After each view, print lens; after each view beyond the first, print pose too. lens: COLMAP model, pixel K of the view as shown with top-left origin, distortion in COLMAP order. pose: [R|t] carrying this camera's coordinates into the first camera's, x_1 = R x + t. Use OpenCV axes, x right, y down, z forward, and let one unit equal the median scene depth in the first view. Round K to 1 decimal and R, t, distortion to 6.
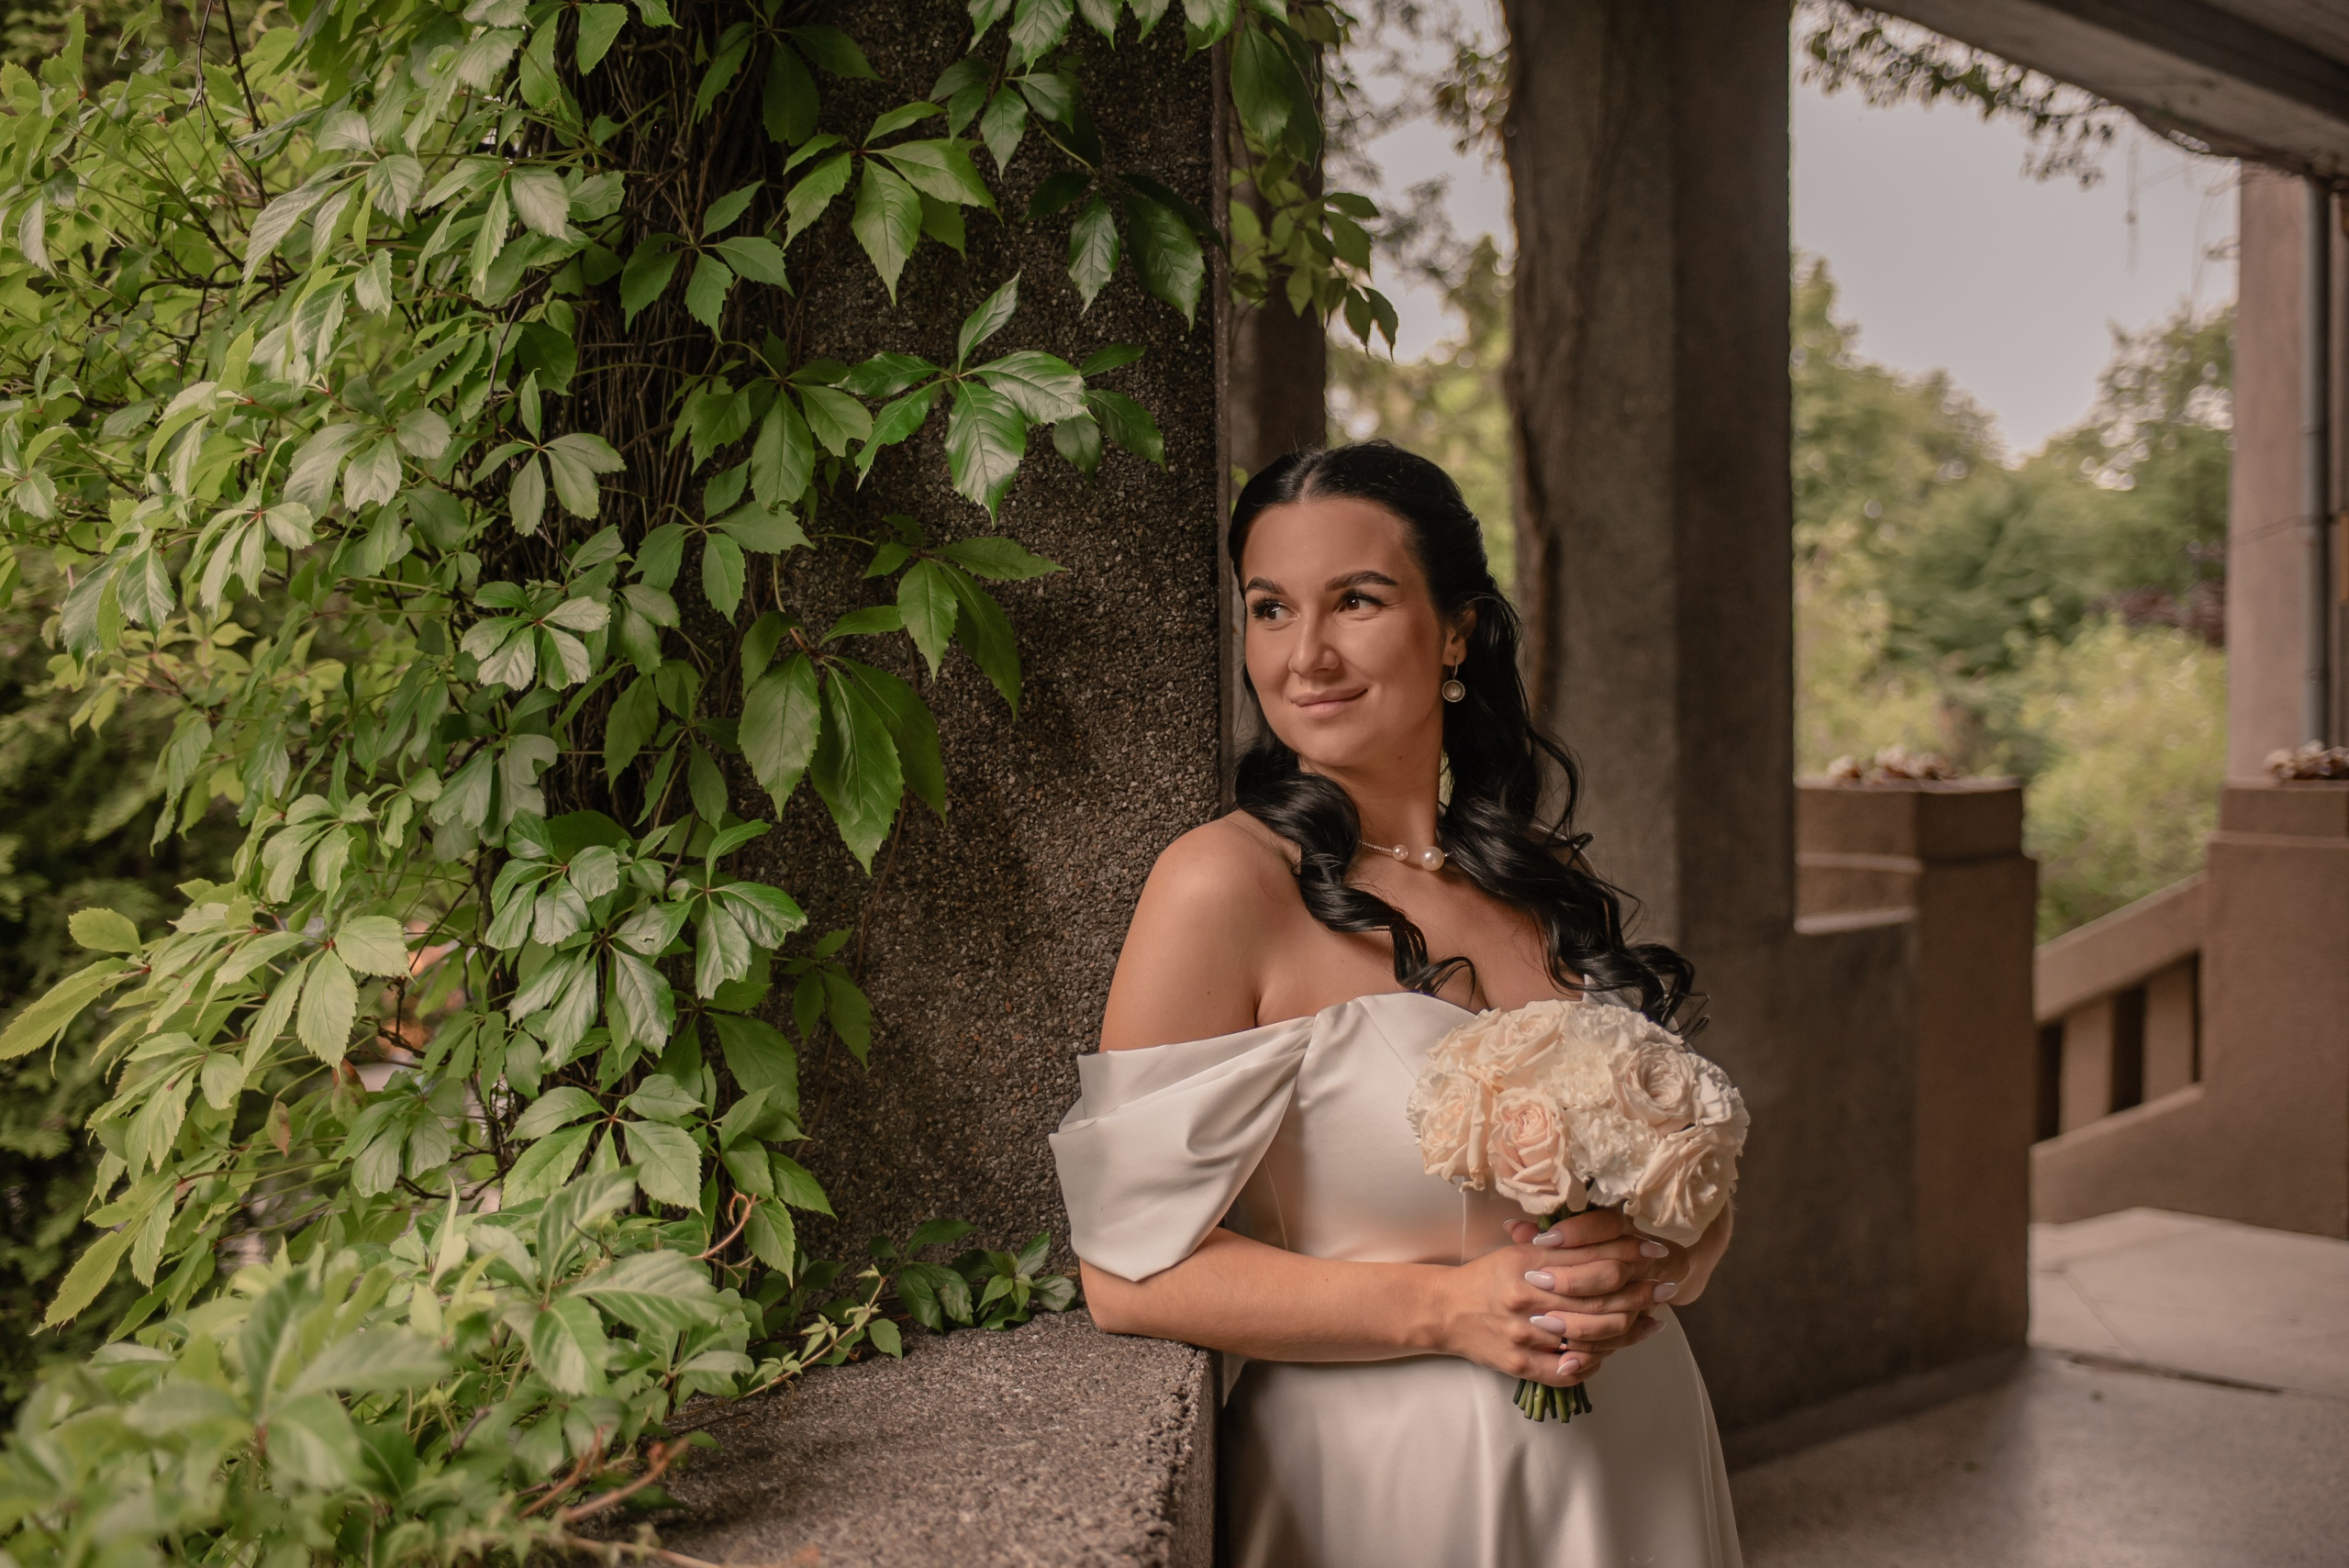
lens RADIAL K [[2537.4, 0, 1192.2], [0, 2537.4, 765.0], [0, 0, 1]] dist [-0.010524, 0.013173]
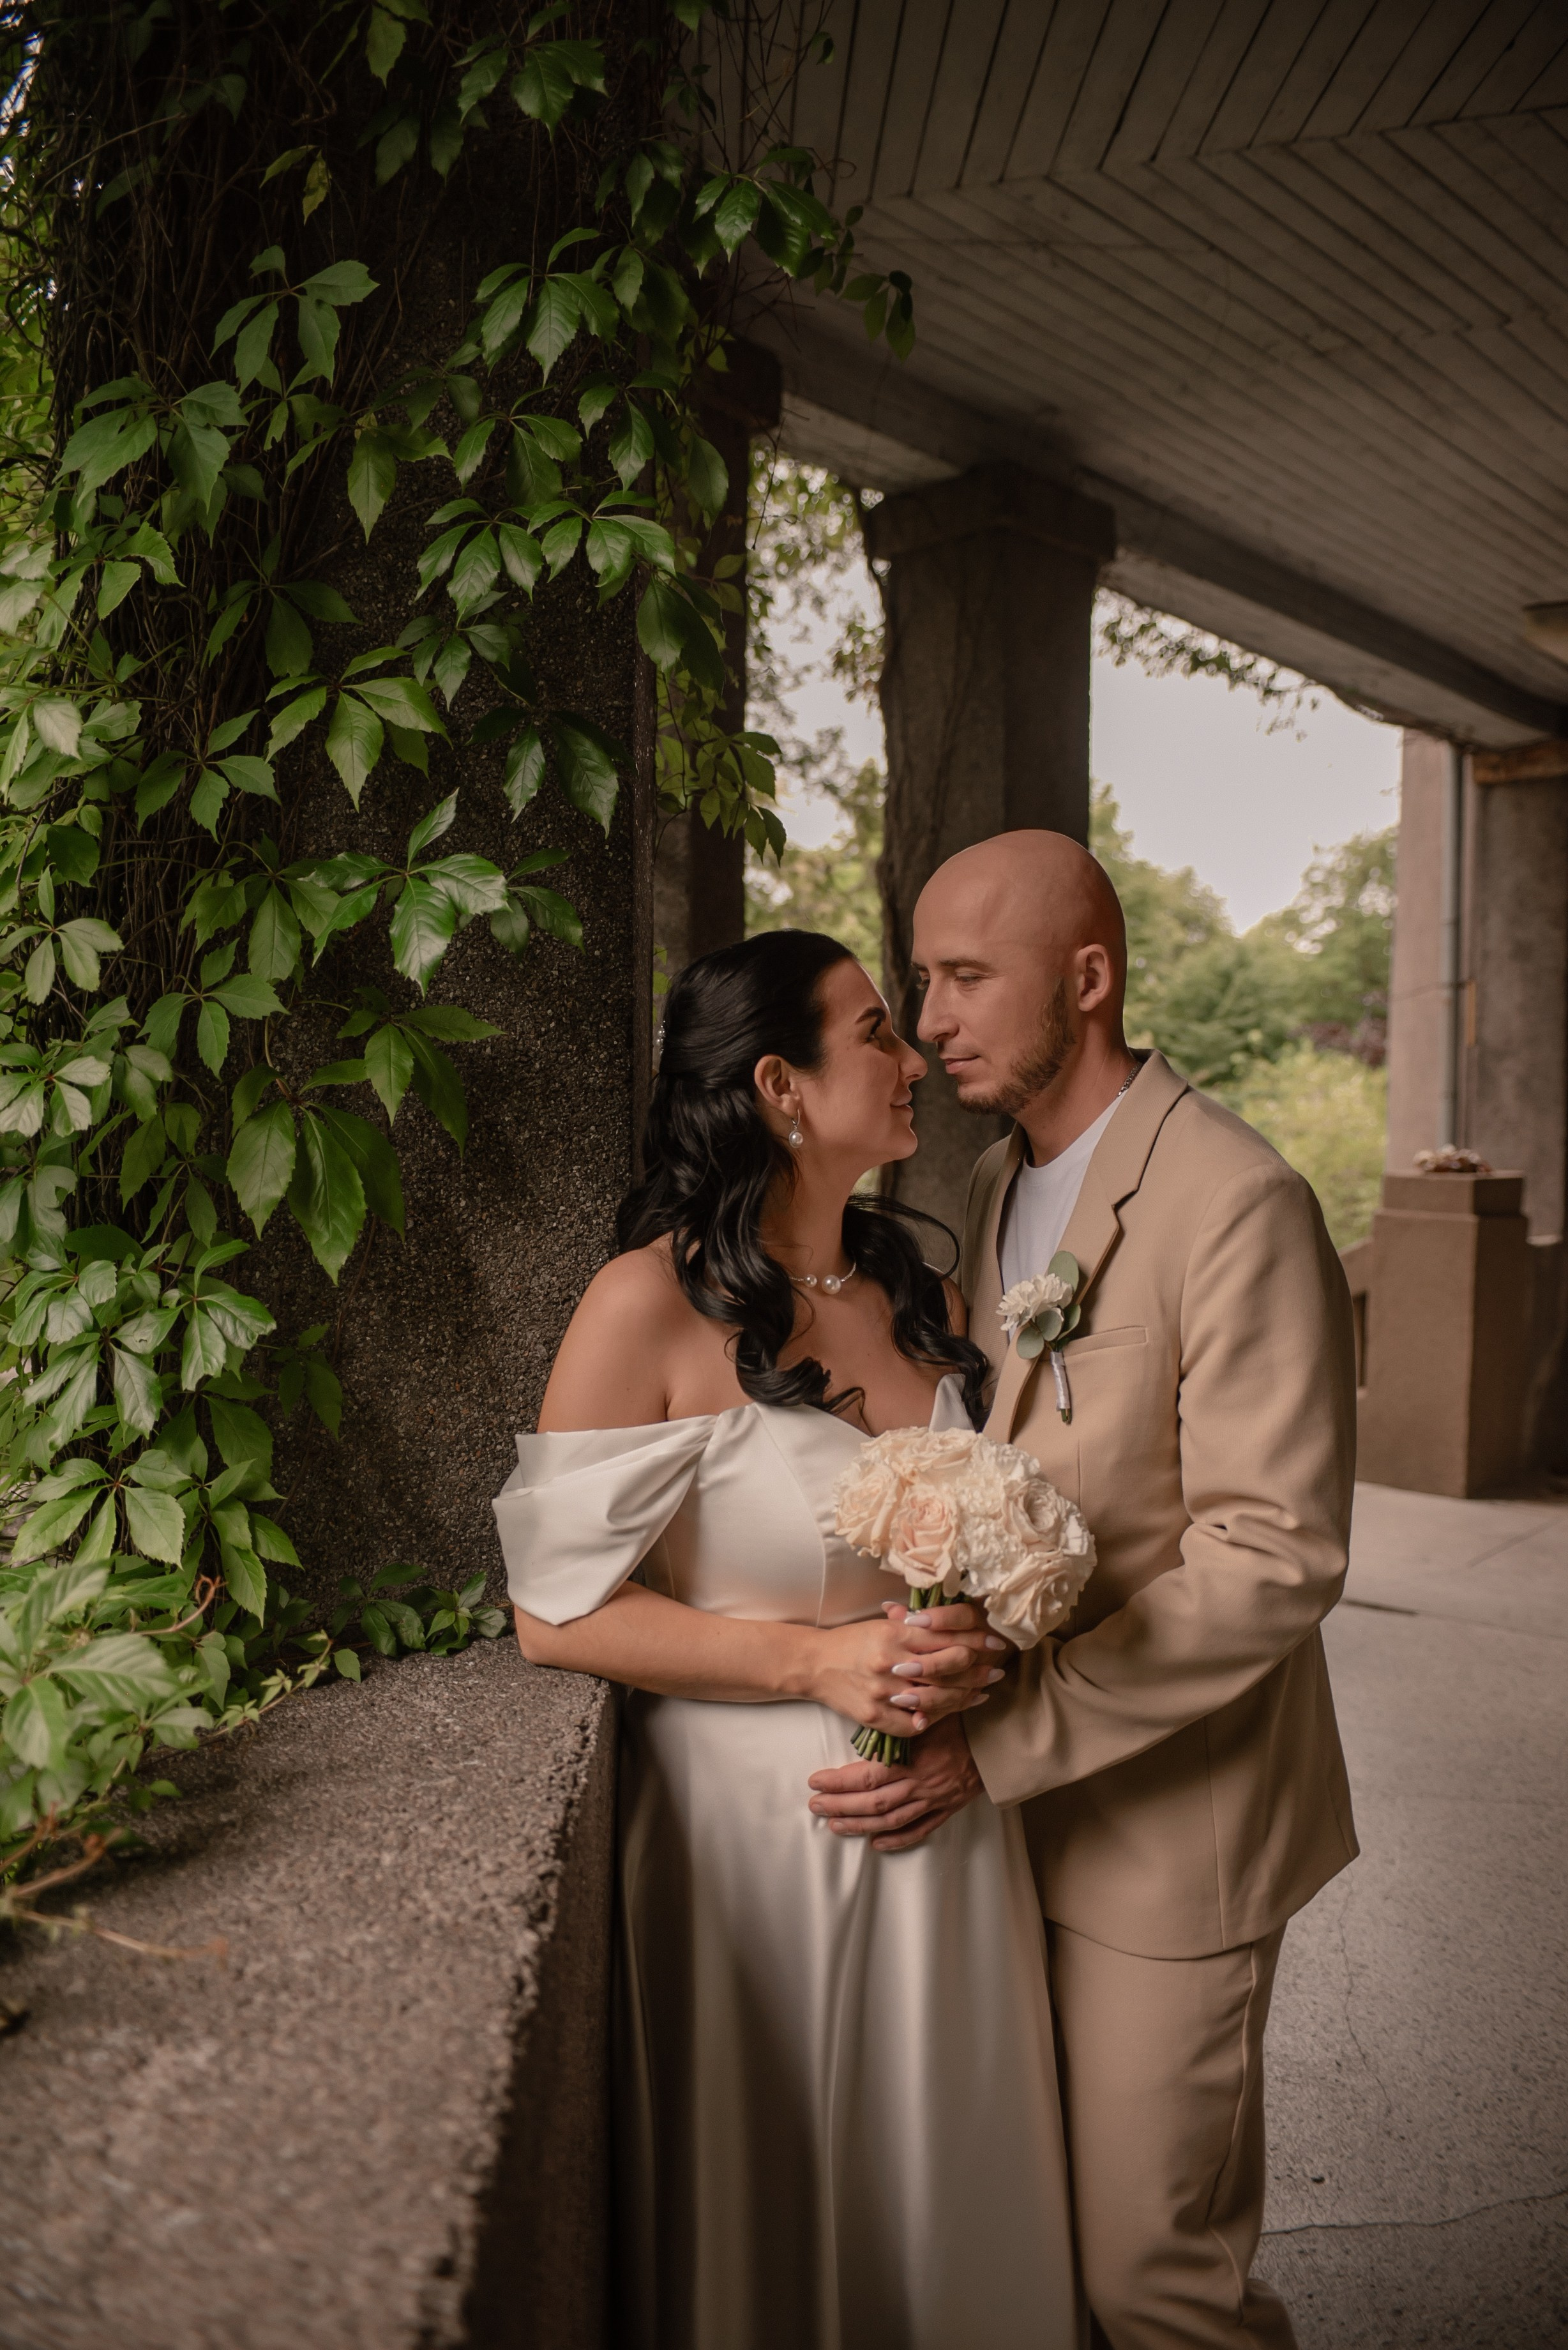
lens RADIAL K [[1842.2, 0, 784.0], [0, 1842.2, 1175.0], [0, 0, 1]] dist [-0.066138, 0.014057]
pose [[0.997290, 0.015140, 0.072002, 0.020658], [-0.016494, 0.999698, 0.018243, -0.027907], [-0.071704, -0.019381, 0.997238, 0.105284]]
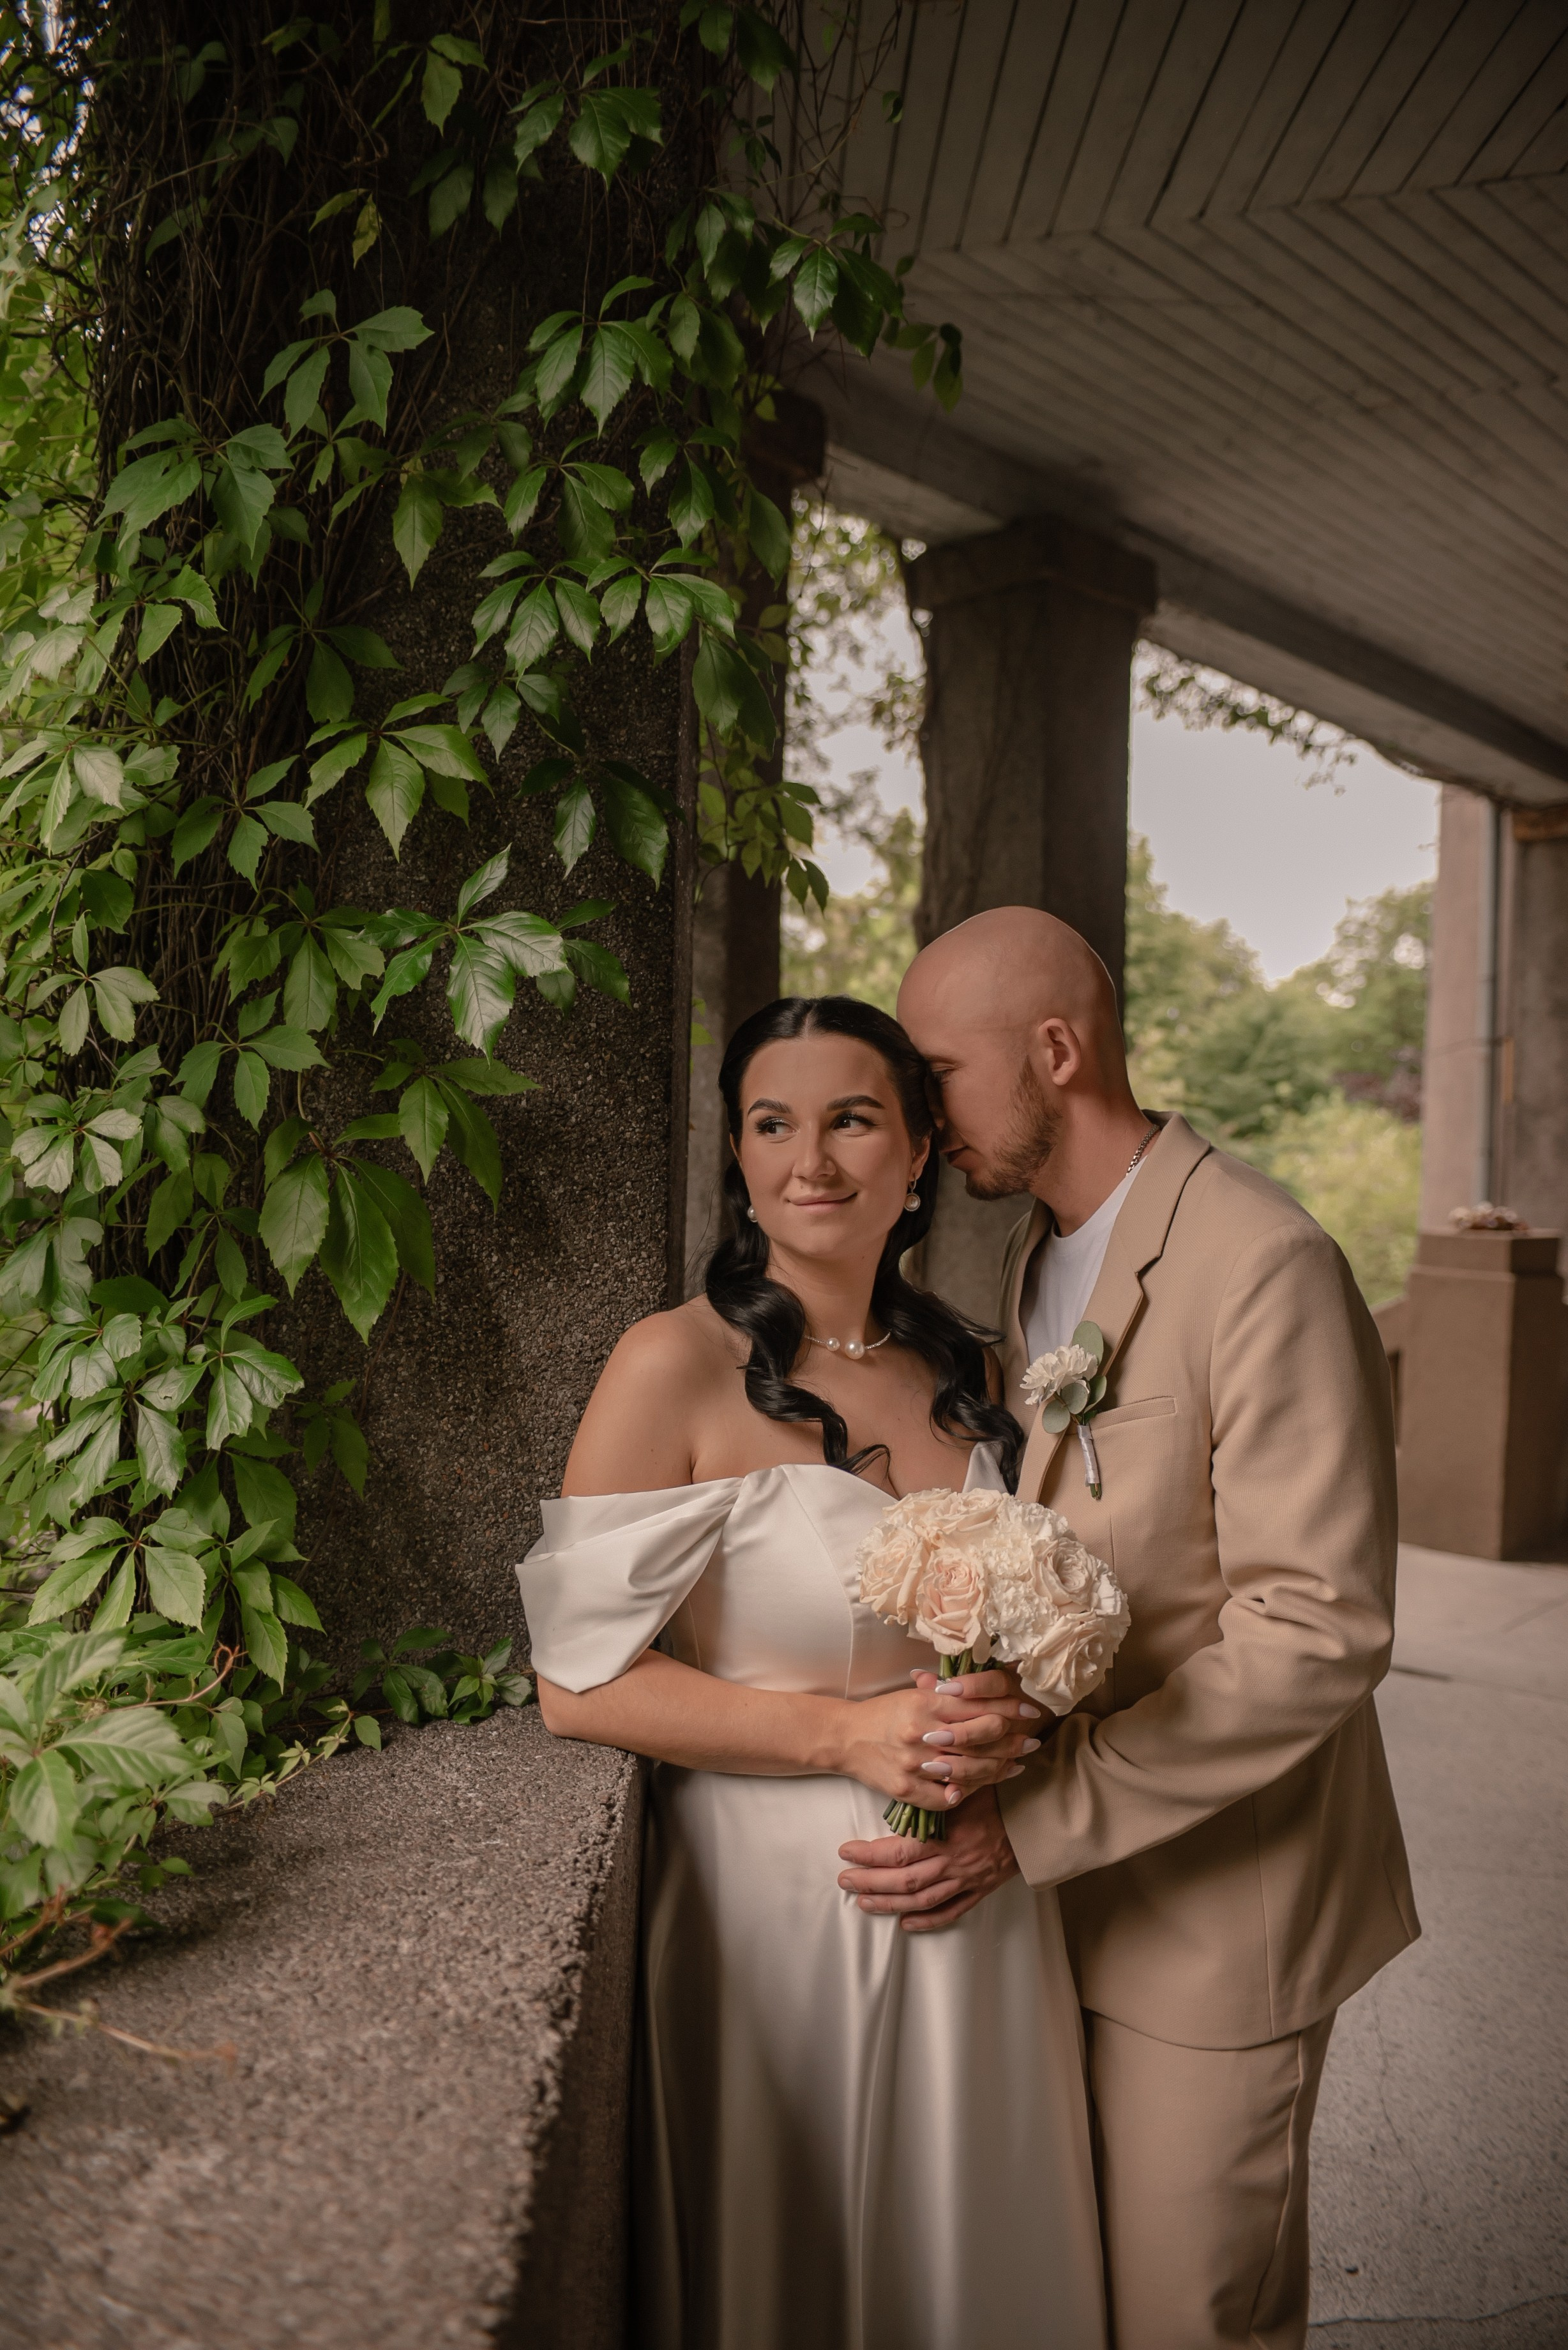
lens RADIAL K [[1842.2, 0, 784.0], [0, 1842.2, 1175.0], [0, 0, 1]] dist [-0.066138, 0.014057]
pose [[0.997944, 0.032220, 0.055397, 0.017022], [-0.031928, 0.999471, -0.006145, -0.034378], [-0.055566, 0.004364, 0.998445, 0.125157]]
